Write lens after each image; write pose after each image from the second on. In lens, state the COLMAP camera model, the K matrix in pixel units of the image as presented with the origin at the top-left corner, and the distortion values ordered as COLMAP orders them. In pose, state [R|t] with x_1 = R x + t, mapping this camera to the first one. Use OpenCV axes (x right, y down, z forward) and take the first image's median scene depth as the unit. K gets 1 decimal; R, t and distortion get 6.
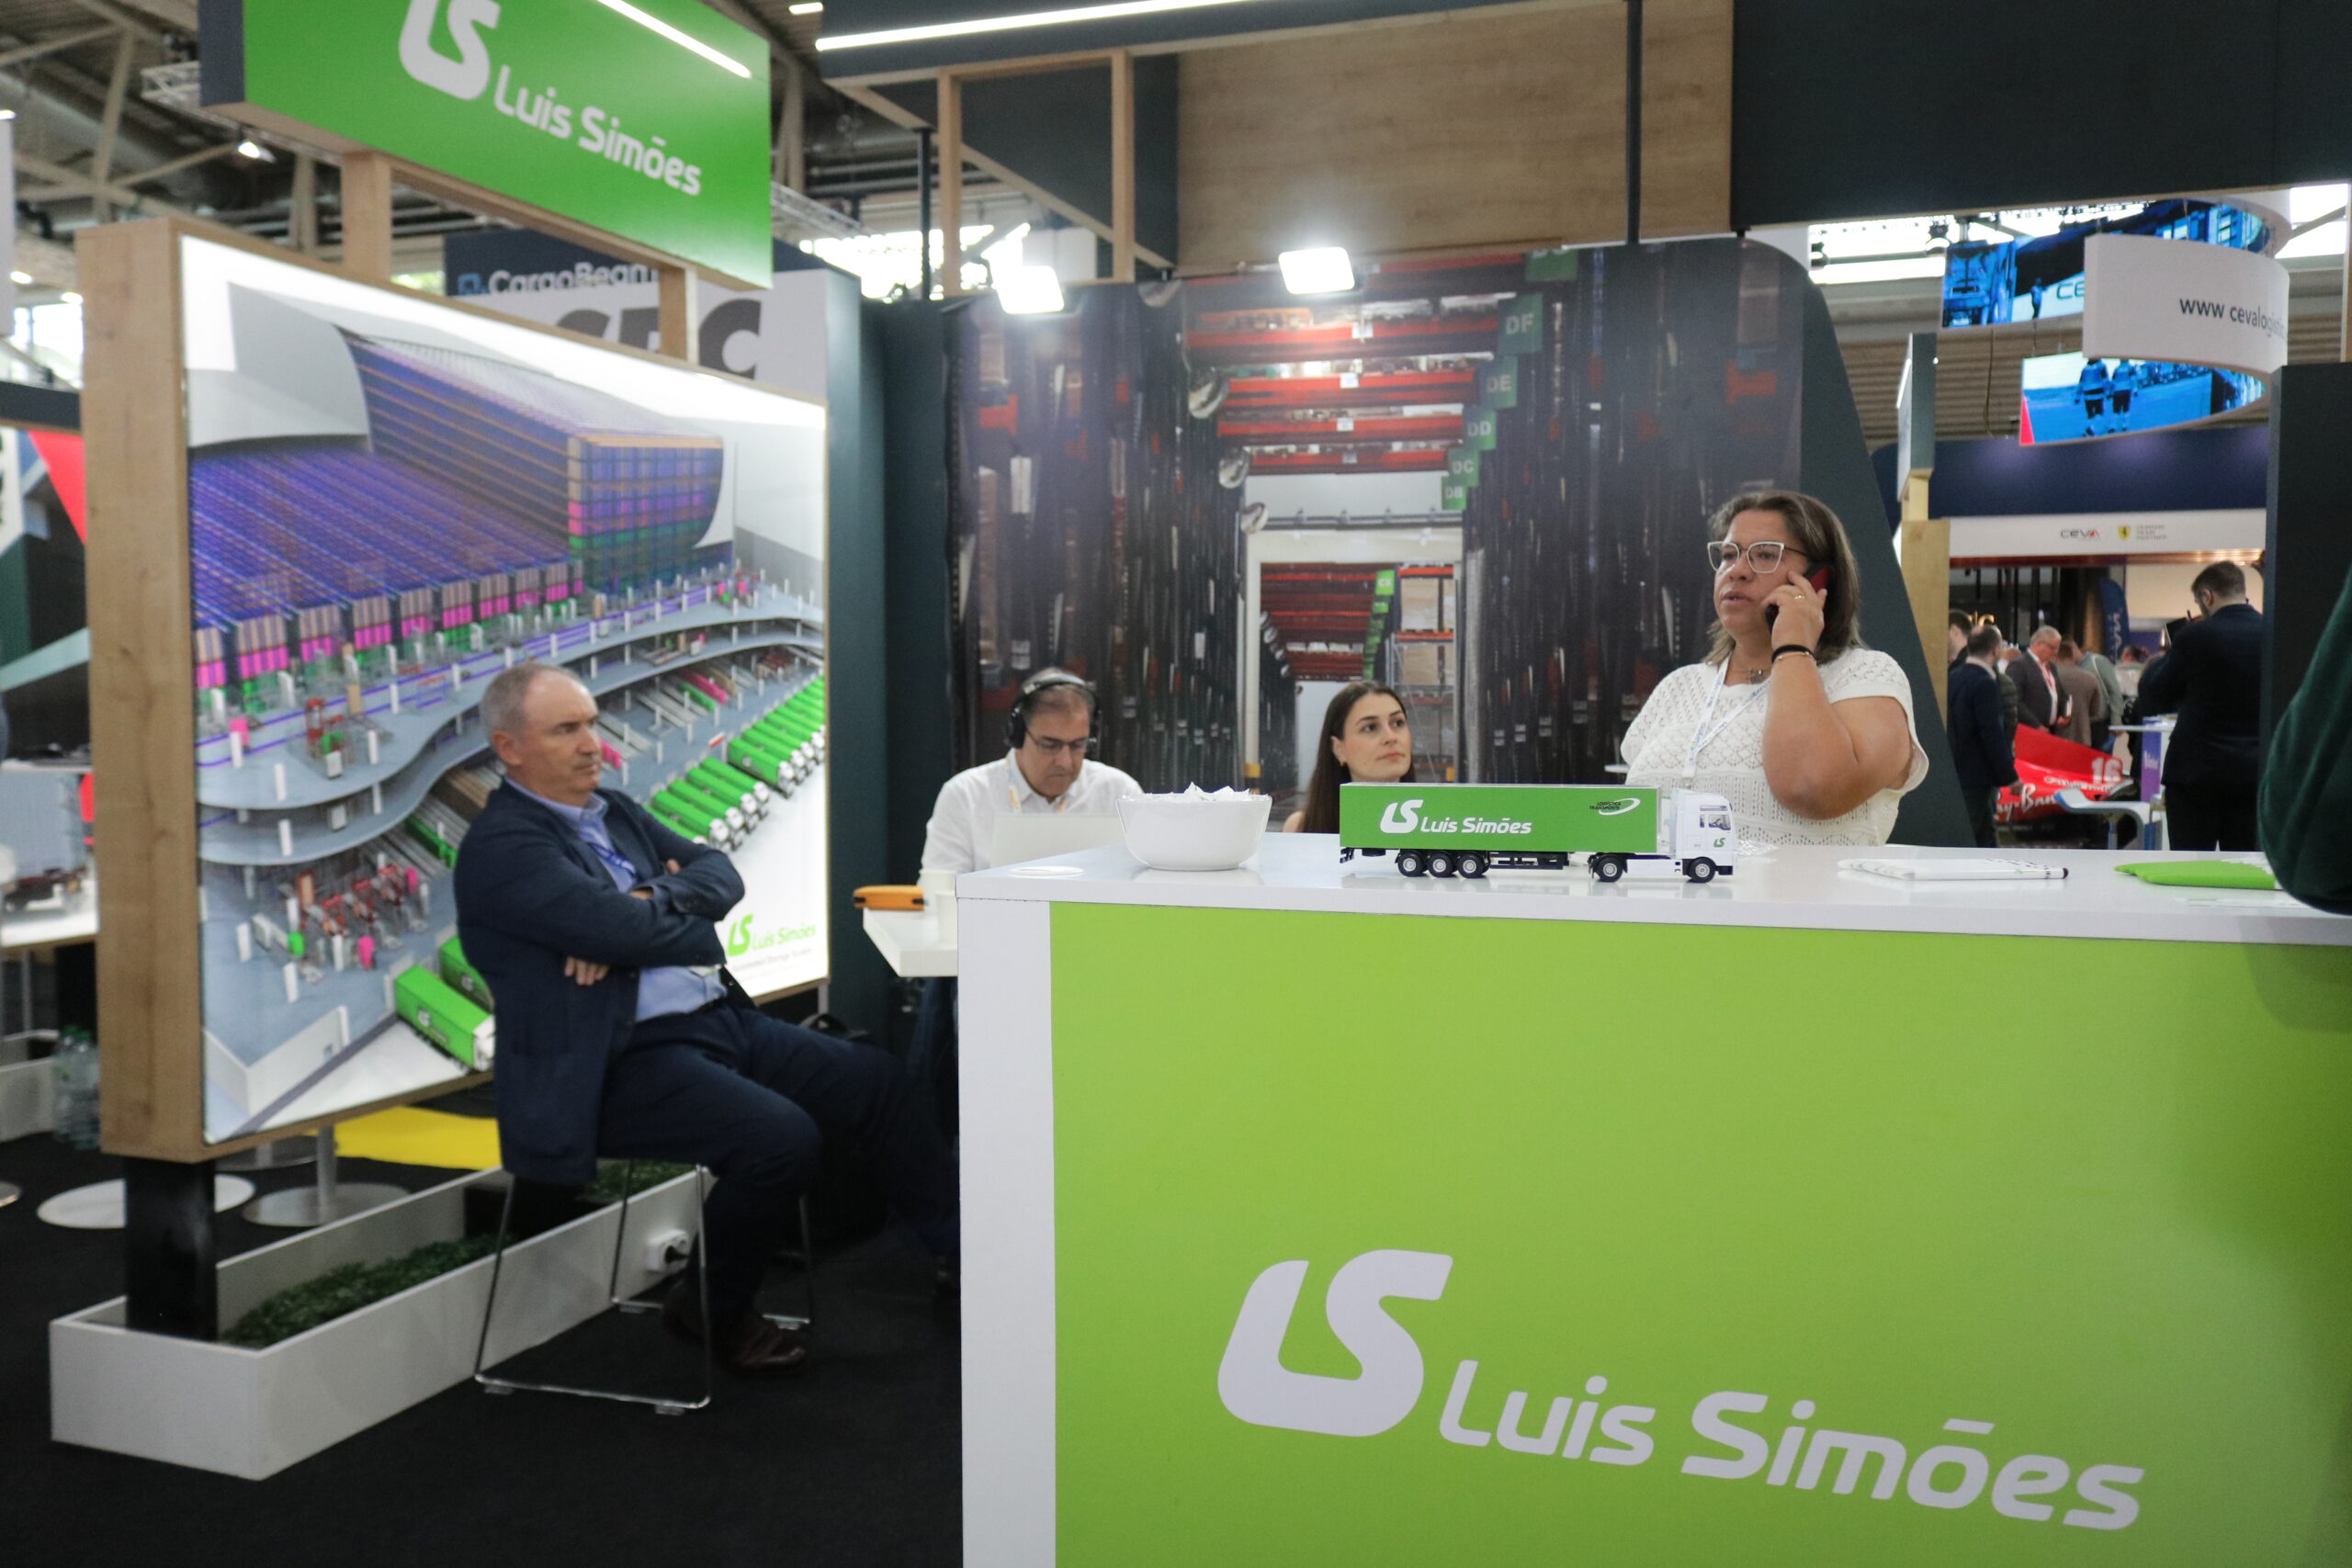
lens RADIAL K [[1904.1, 0, 1176.8], [0, 1904.1, 782.1], [0, 0, 1]] dist [0.000525, -0.003655]
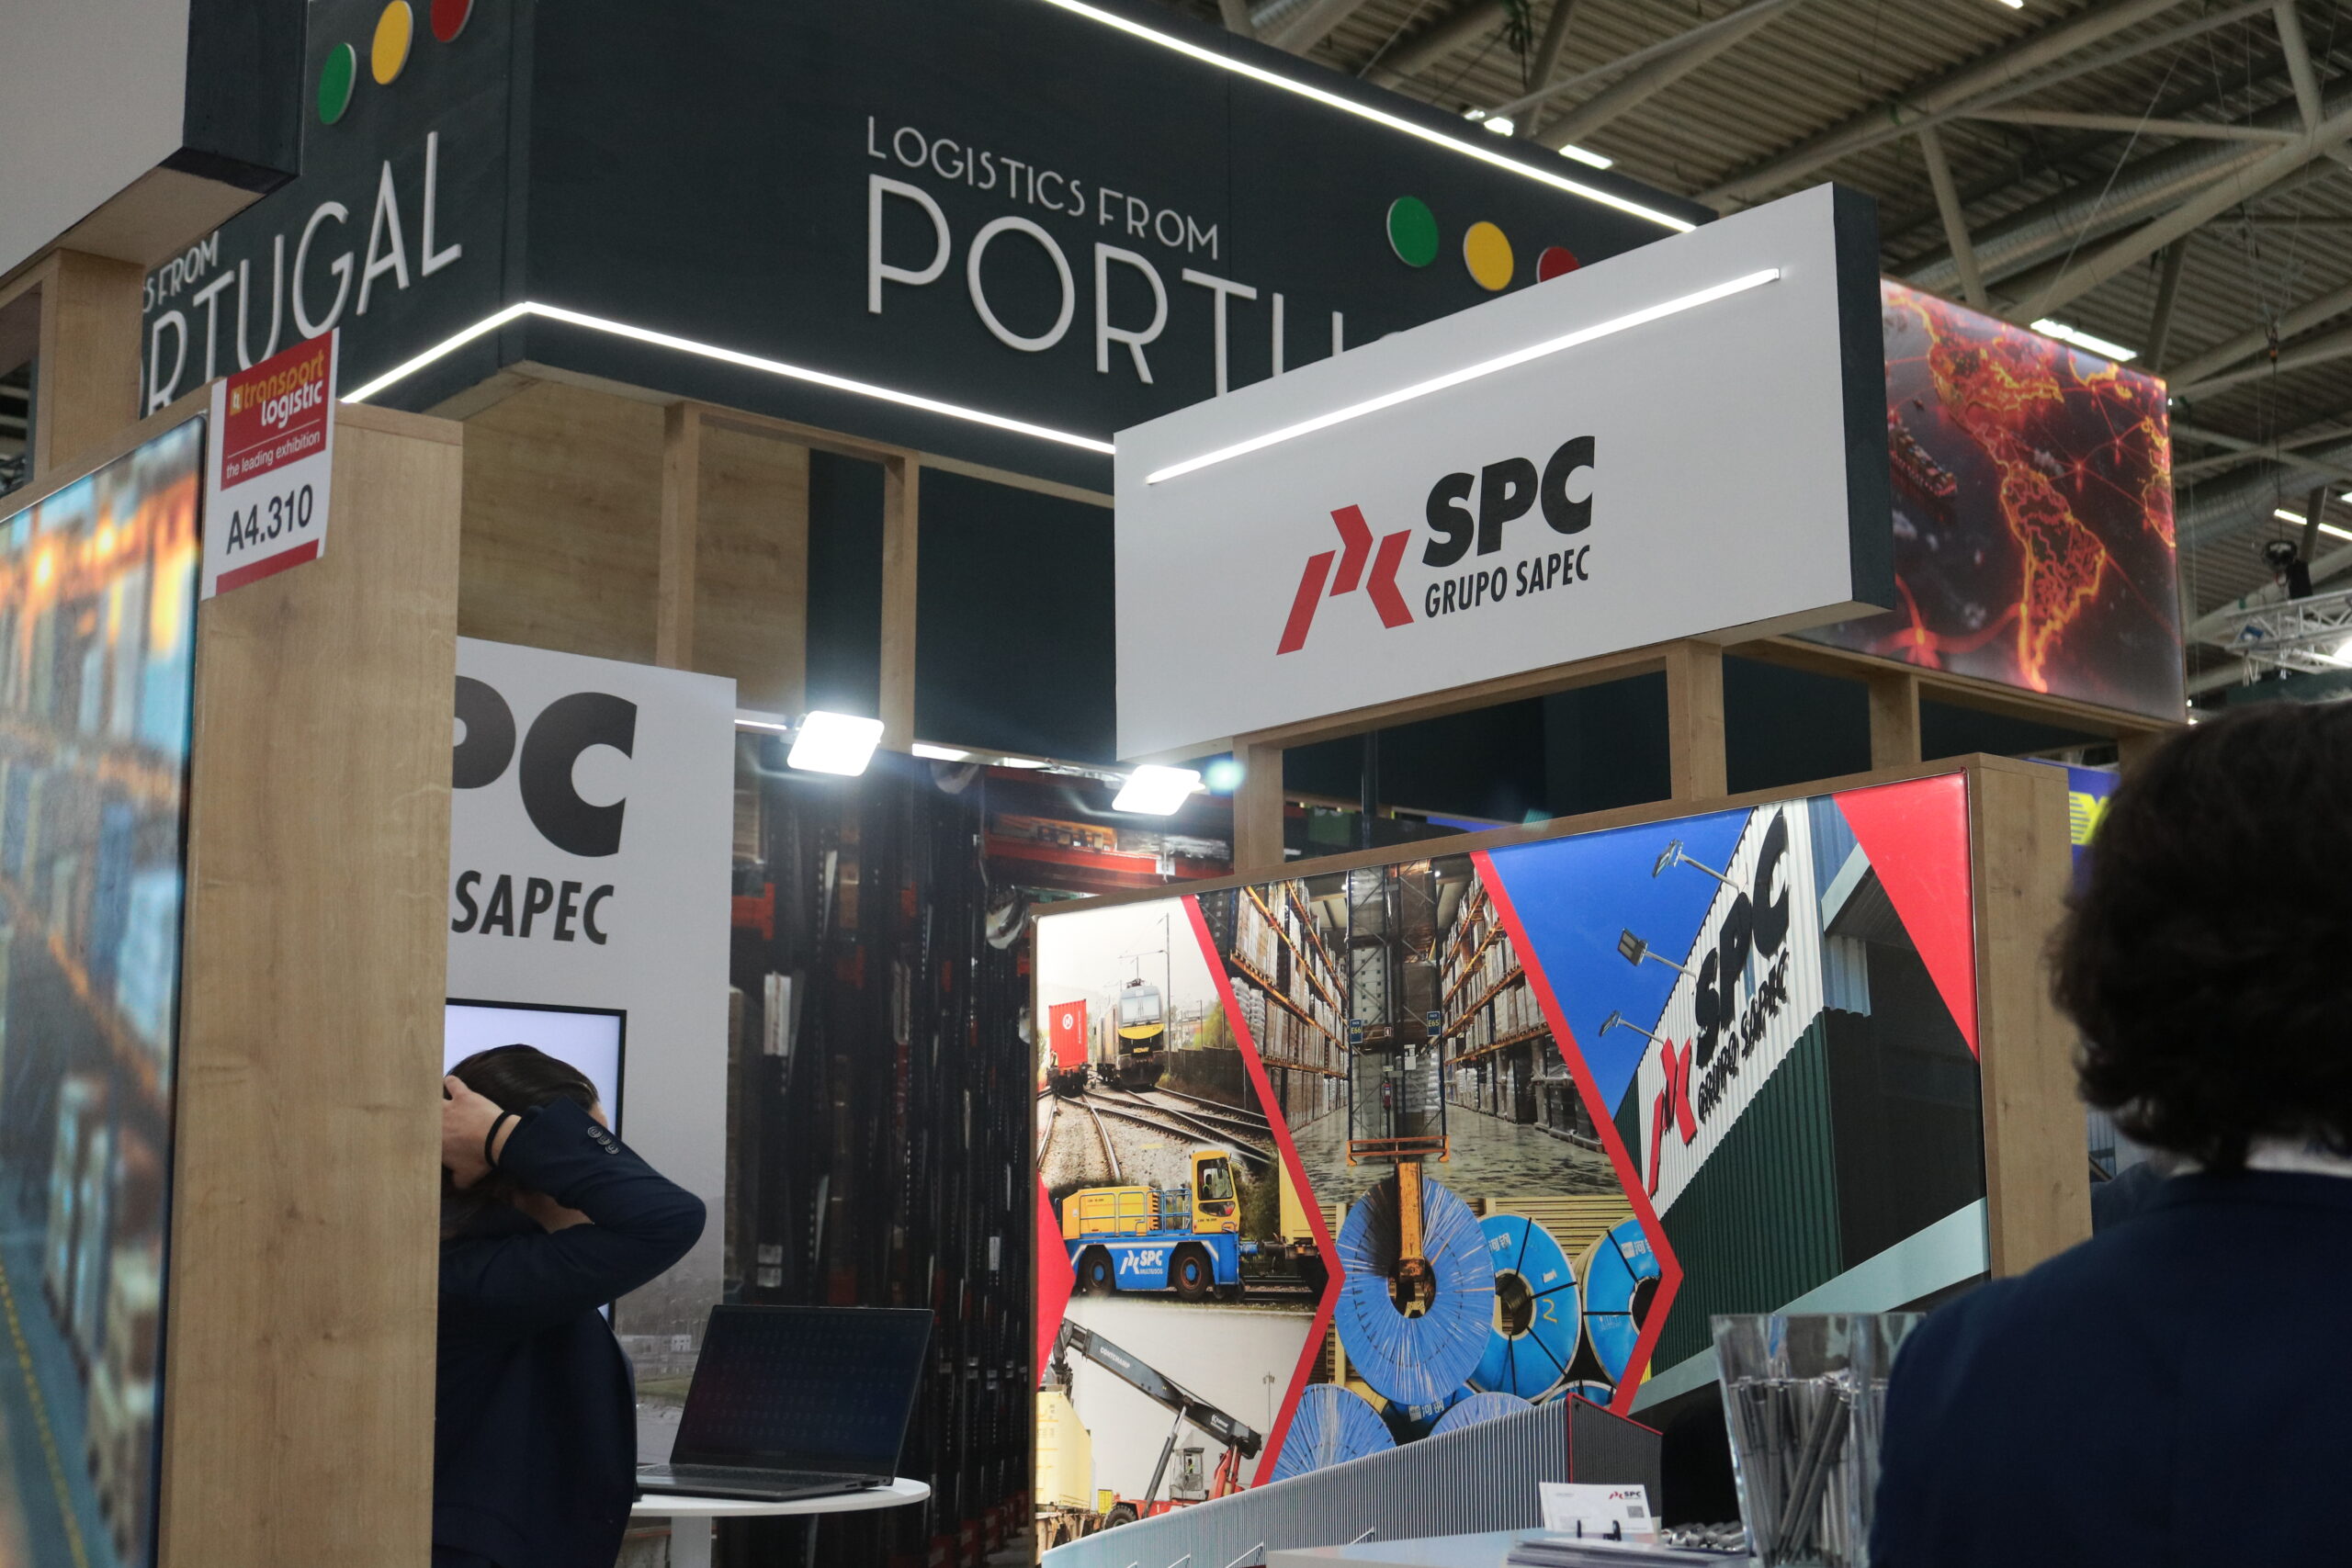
lens RADIAL K [[2930.5, 0, 1175.0], [0, 2930.5, 772.6], [0, 0, 1]] dist [-0.045230, 0.000000]
pose [[0.478353, 0.141287, 0.866728, -0.953848], [0.052009, 0.980682, -0.188567, -0.036779], [-0.876626, 0.135279, 0.461764, 0.388661]]
